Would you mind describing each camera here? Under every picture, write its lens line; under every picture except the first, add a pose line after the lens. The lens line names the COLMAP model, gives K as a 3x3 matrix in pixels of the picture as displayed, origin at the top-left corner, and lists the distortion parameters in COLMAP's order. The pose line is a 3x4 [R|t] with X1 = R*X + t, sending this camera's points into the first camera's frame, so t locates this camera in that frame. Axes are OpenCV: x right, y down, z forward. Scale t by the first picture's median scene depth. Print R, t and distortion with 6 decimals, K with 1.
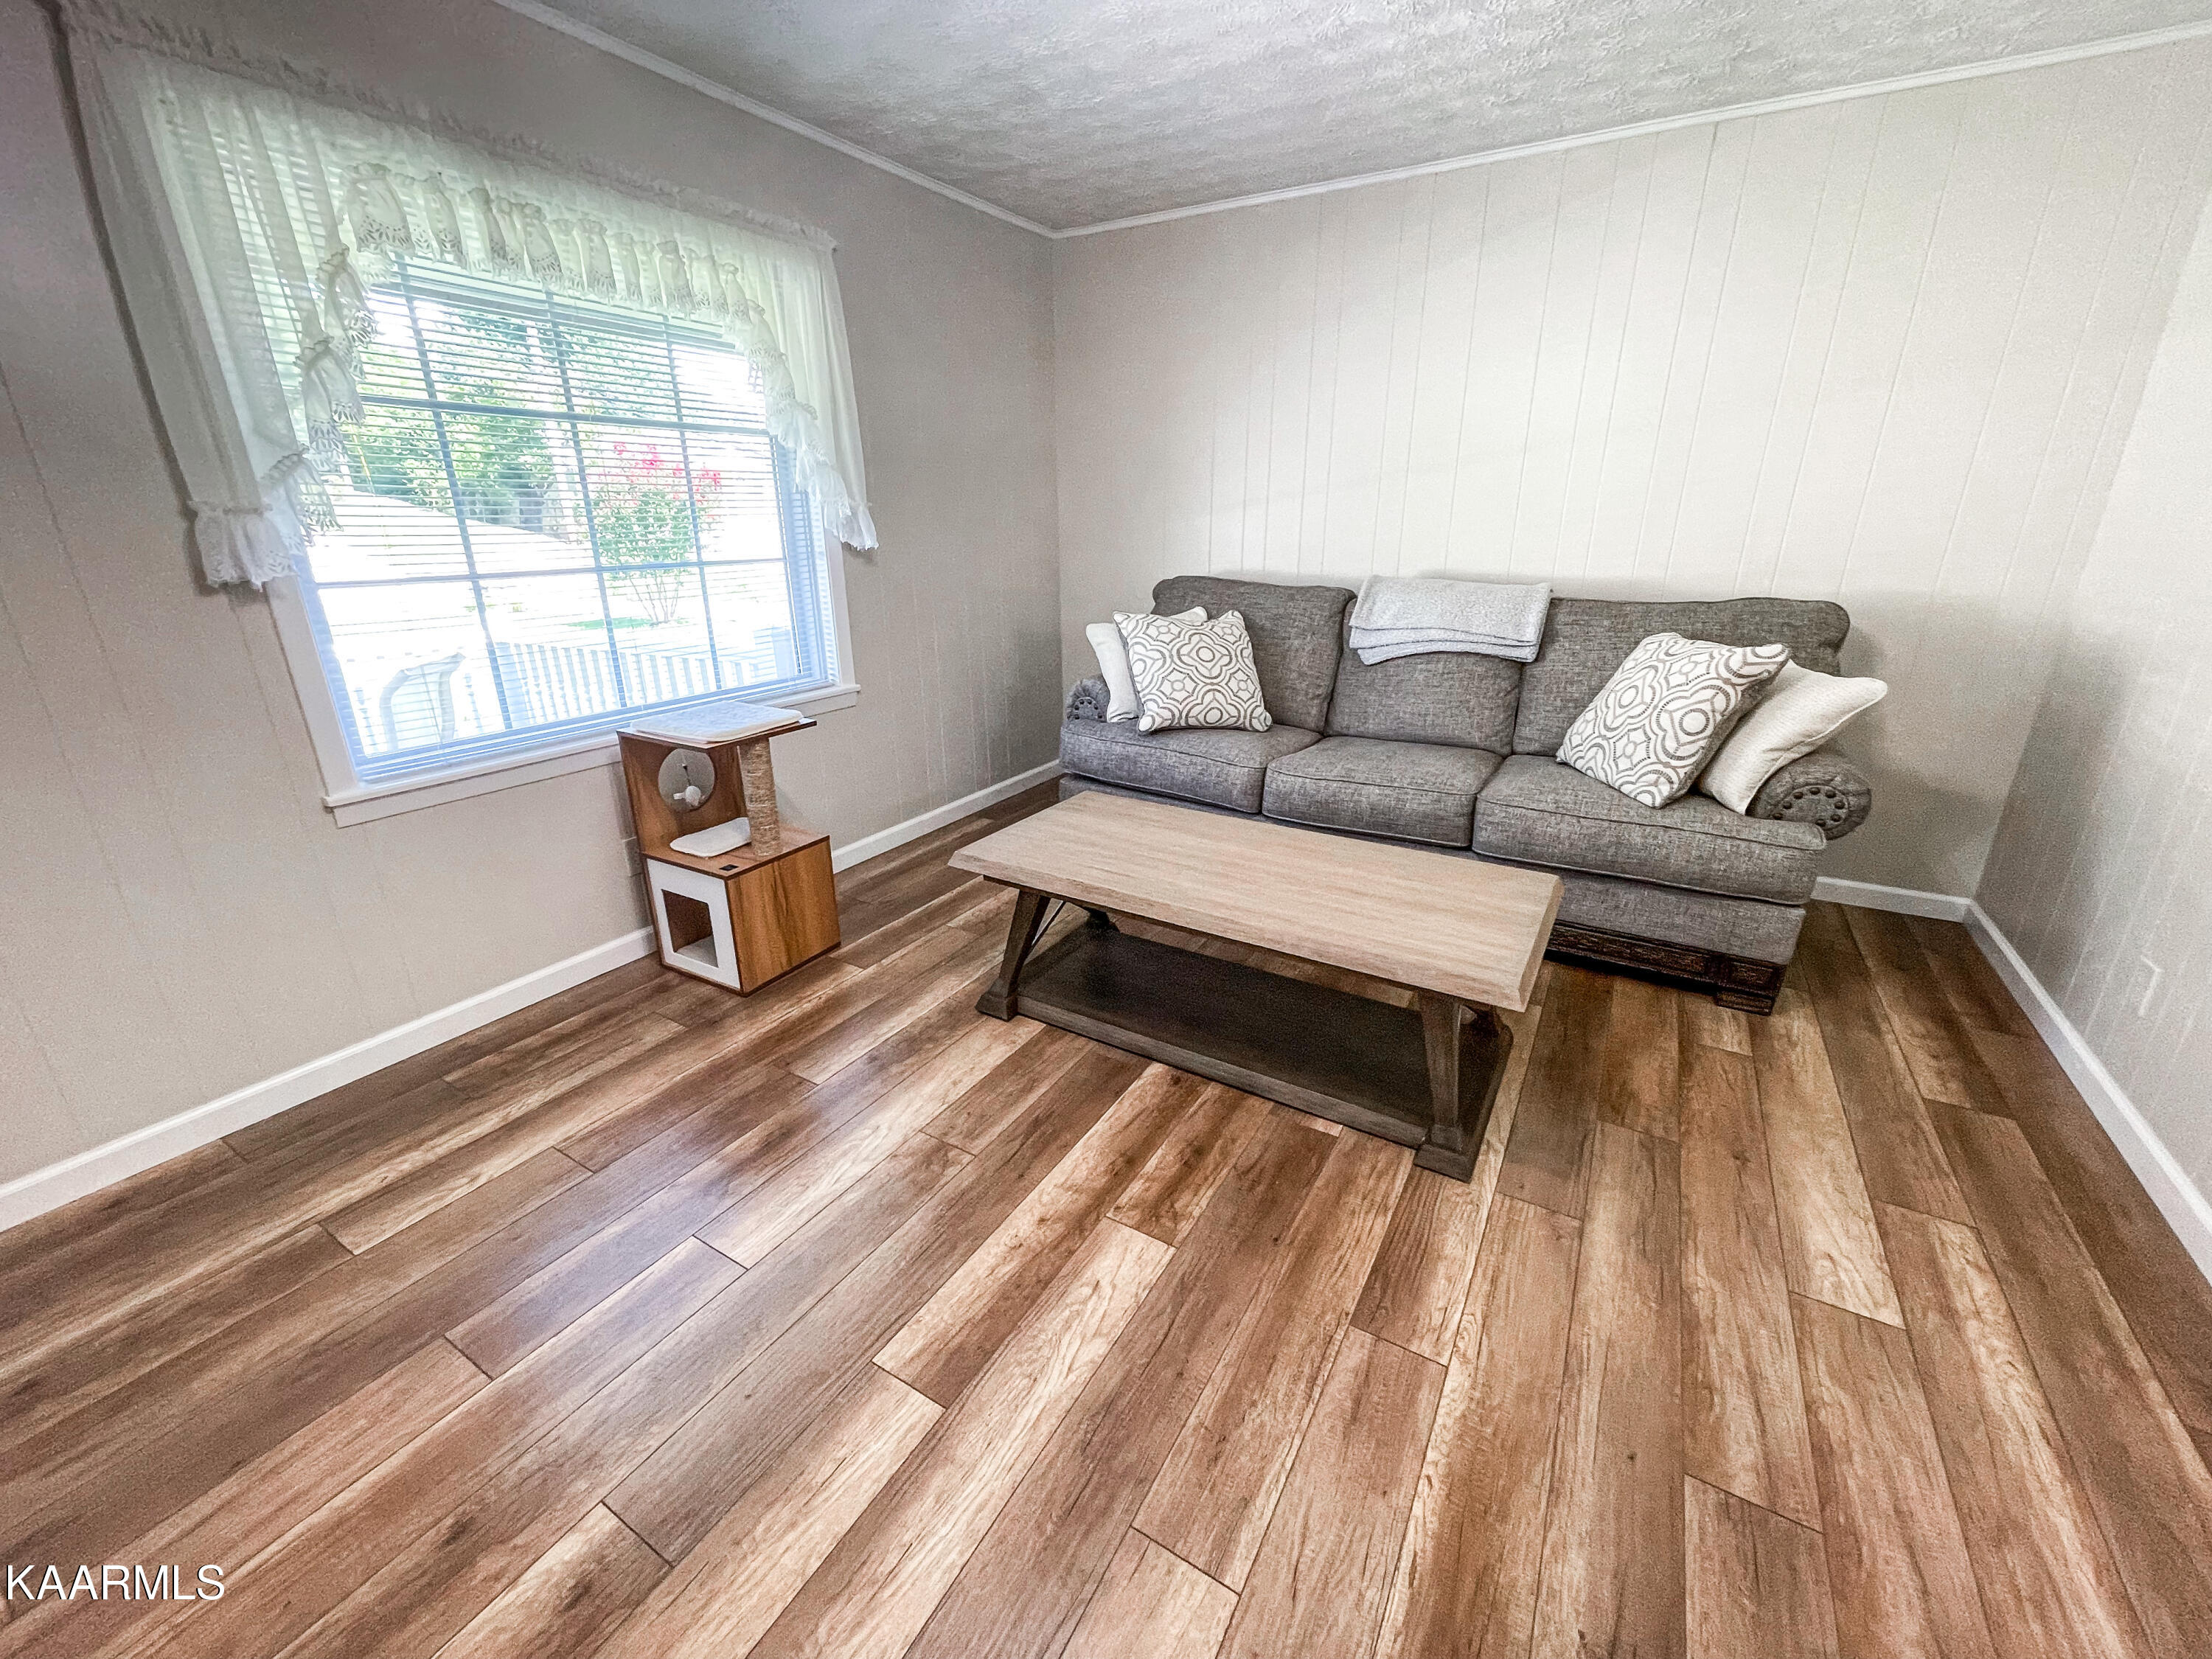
lens RADIAL K [[893.9, 0, 1097.0], [0, 893.9, 827.1], [0, 0, 1]] dist [-0.003405, -0.000590]
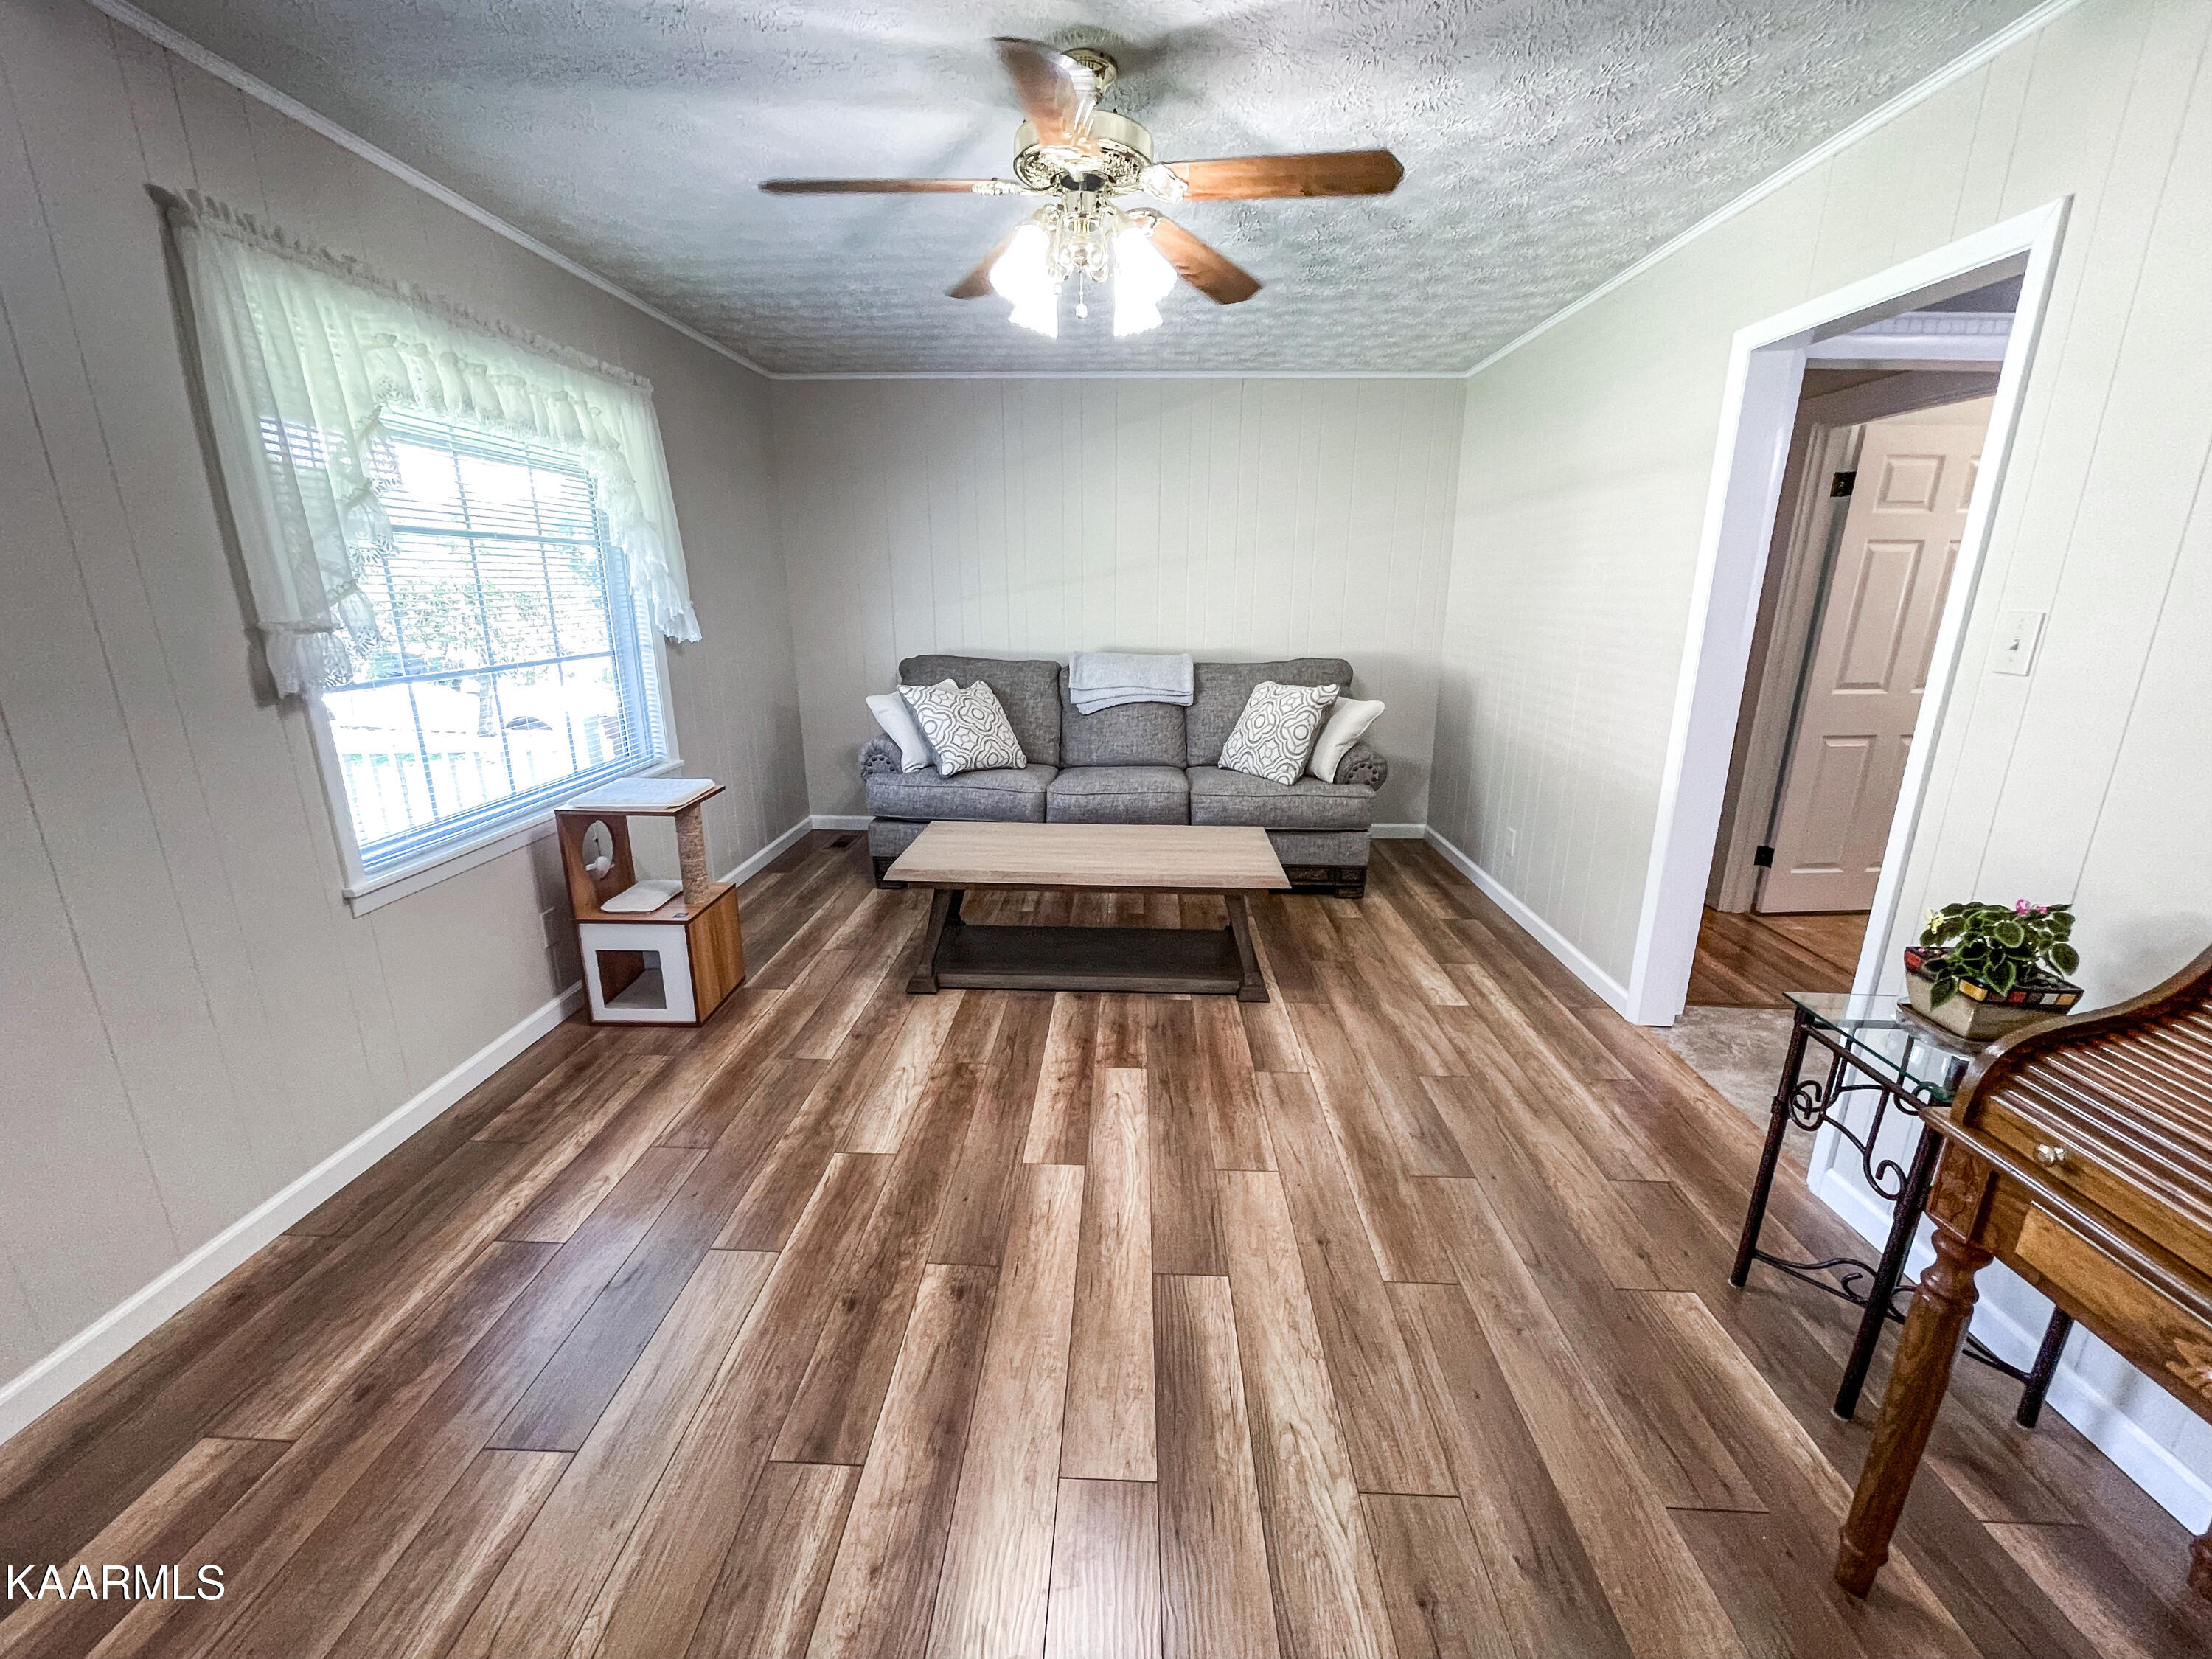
lens RADIAL K [[893.9, 0, 1097.0], [0, 893.9, 827.1], [0, 0, 1]] dist [-0.003405, -0.000590]
pose [[0.875309, -0.121277, 0.468109, -0.469199], [0.155524, 0.987210, -0.035046, 0.057102], [-0.457871, 0.103478, 0.882976, -0.289850]]
